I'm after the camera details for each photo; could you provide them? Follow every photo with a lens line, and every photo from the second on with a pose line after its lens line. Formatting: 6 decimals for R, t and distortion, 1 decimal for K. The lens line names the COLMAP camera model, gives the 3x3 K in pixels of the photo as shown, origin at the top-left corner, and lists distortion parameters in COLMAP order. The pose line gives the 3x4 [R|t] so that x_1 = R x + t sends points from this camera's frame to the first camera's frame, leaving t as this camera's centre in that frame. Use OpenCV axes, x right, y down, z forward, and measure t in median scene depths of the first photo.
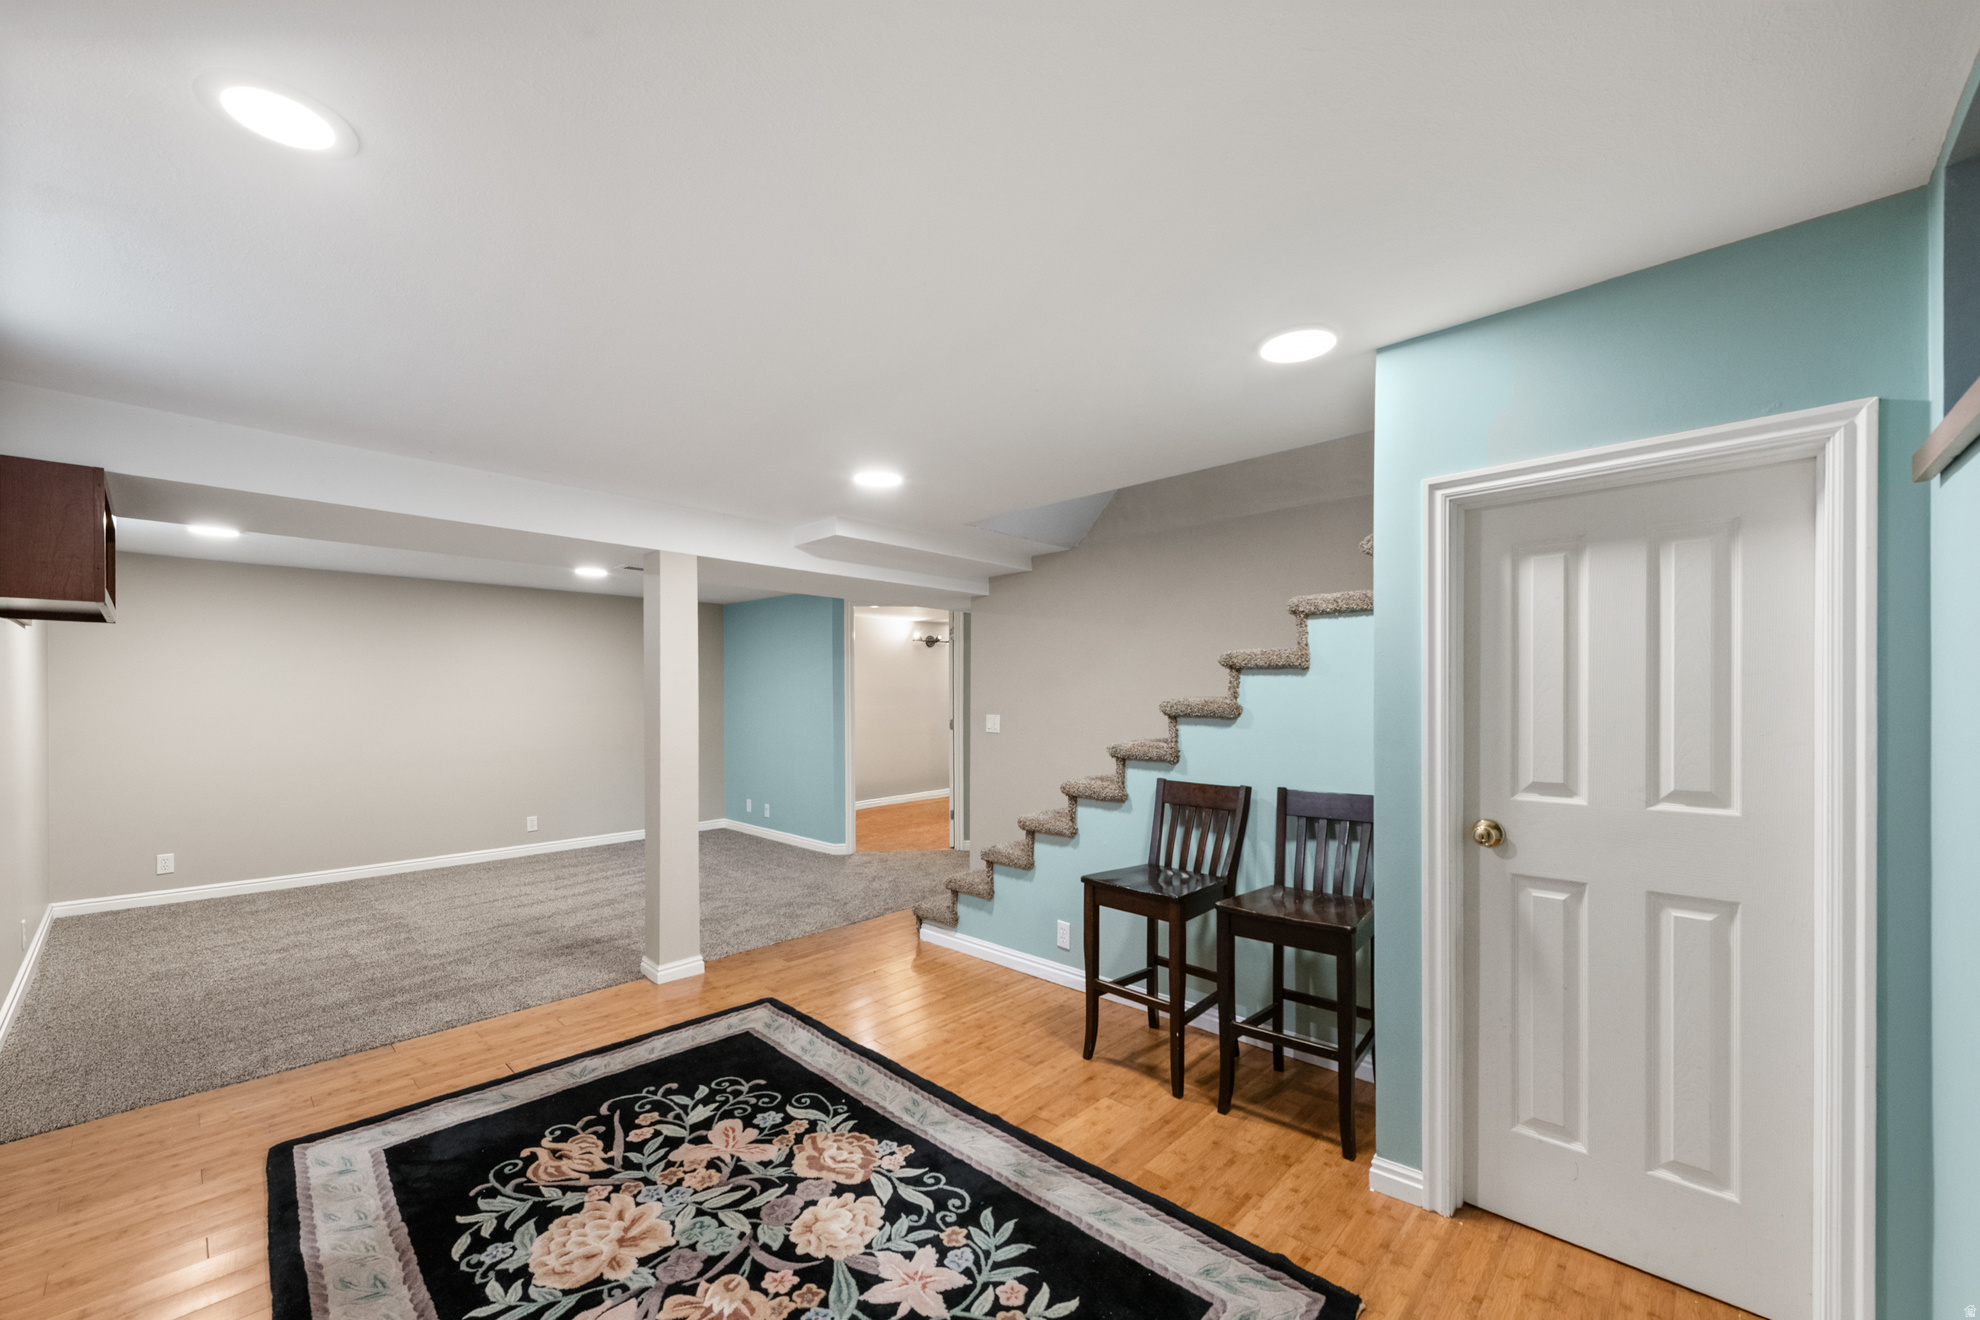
lens RADIAL K [[779.3, 0, 1038.7], [0, 779.3, 694.6], [0, 0, 1]] dist [0.000767, -0.000098]
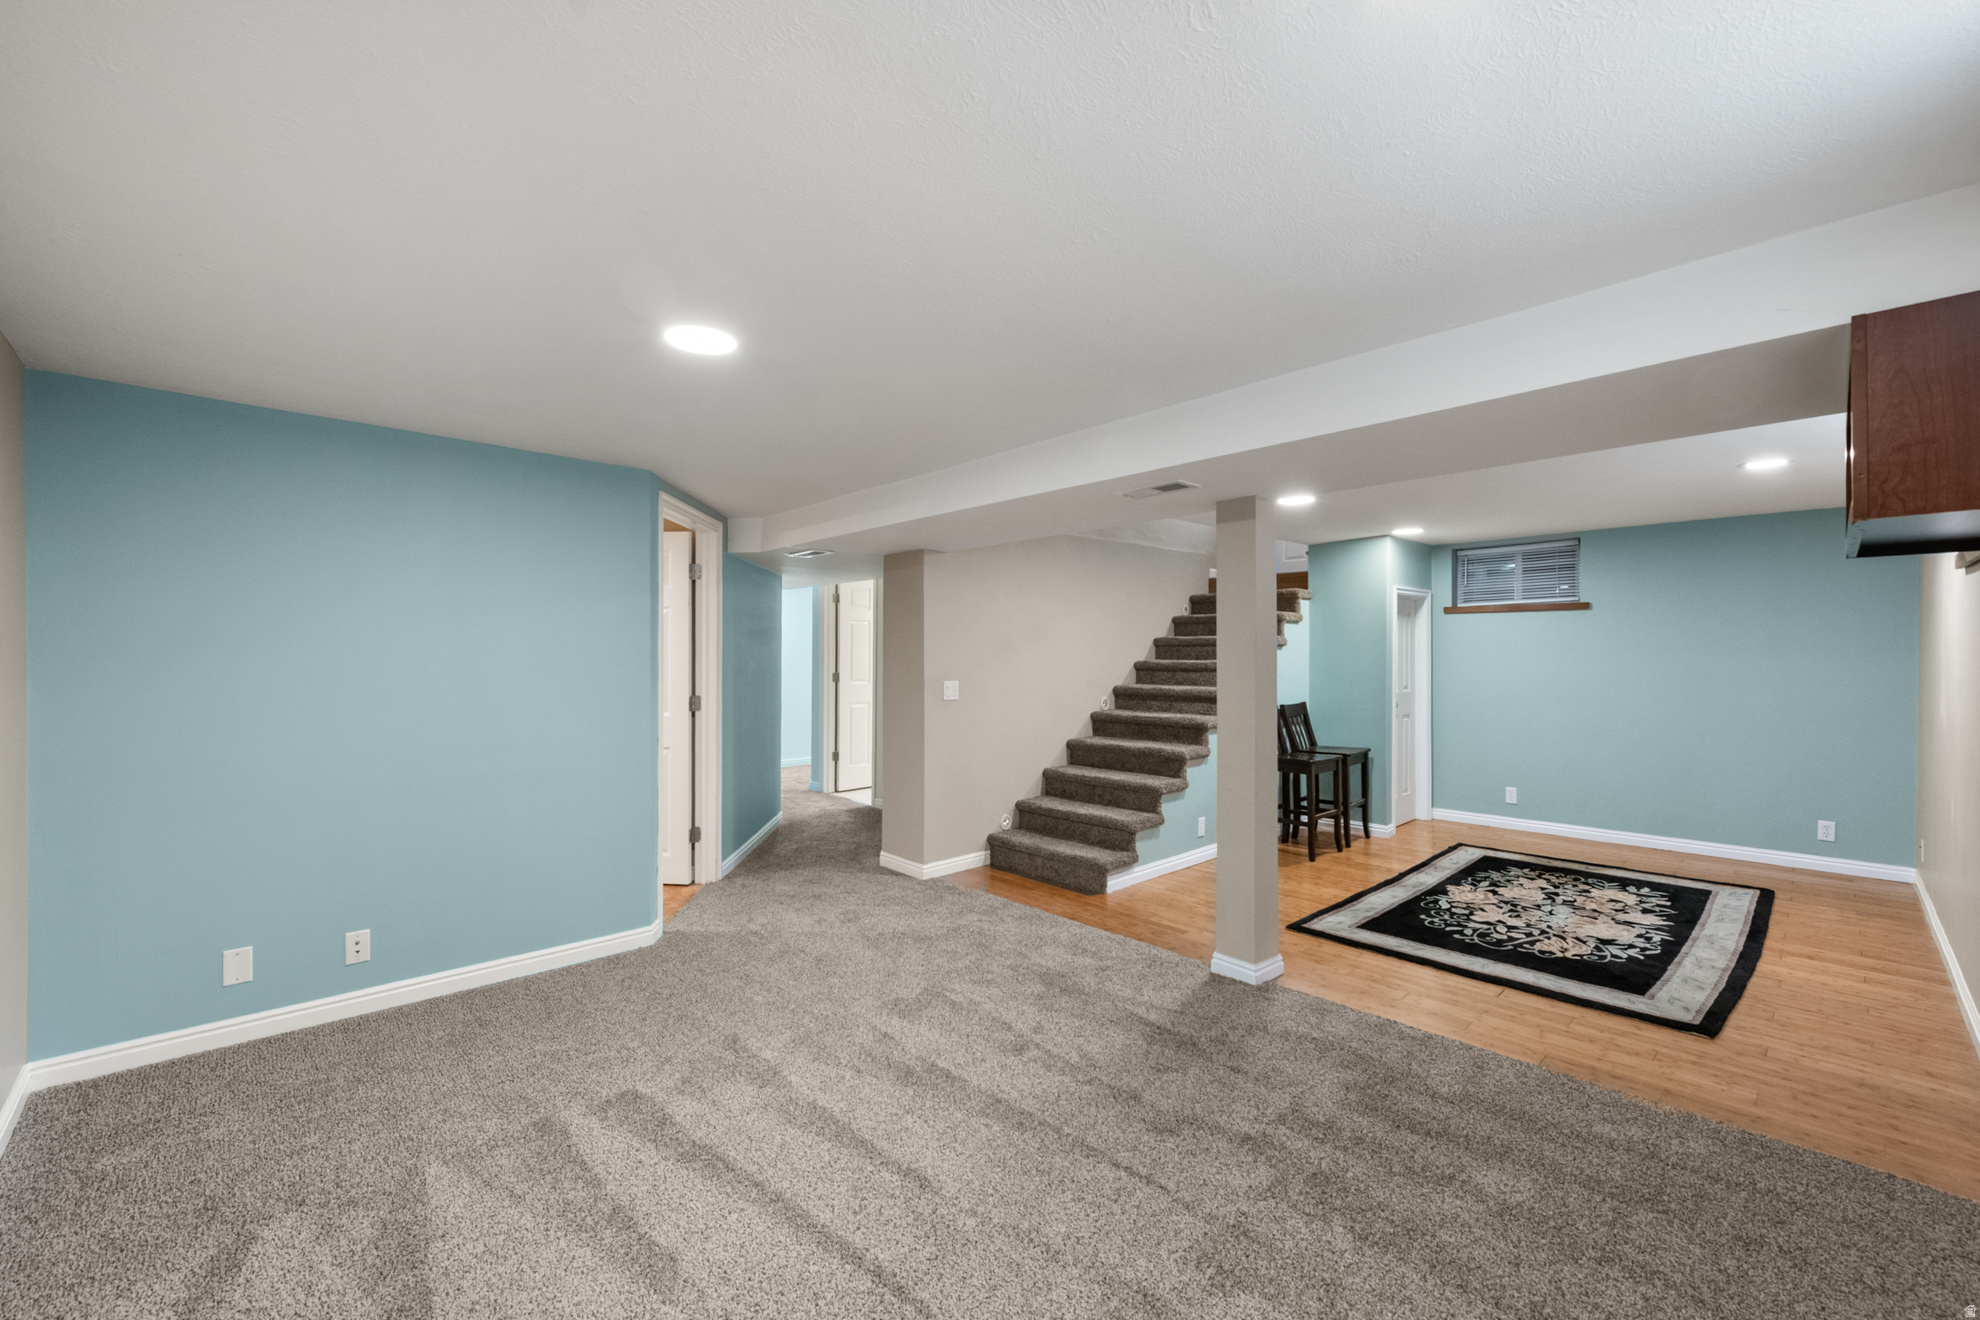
lens RADIAL K [[794.0, 0, 990.0], [0, 794.0, 660.0], [0, 0, 1]] dist [0.000963, 0.000085]
pose [[0.088723, -0.000572, 0.996056, -2.170016], [0.003426, 0.999994, 0.000269, 0.002566], [-0.996050, 0.003389, 0.088725, 1.883930]]
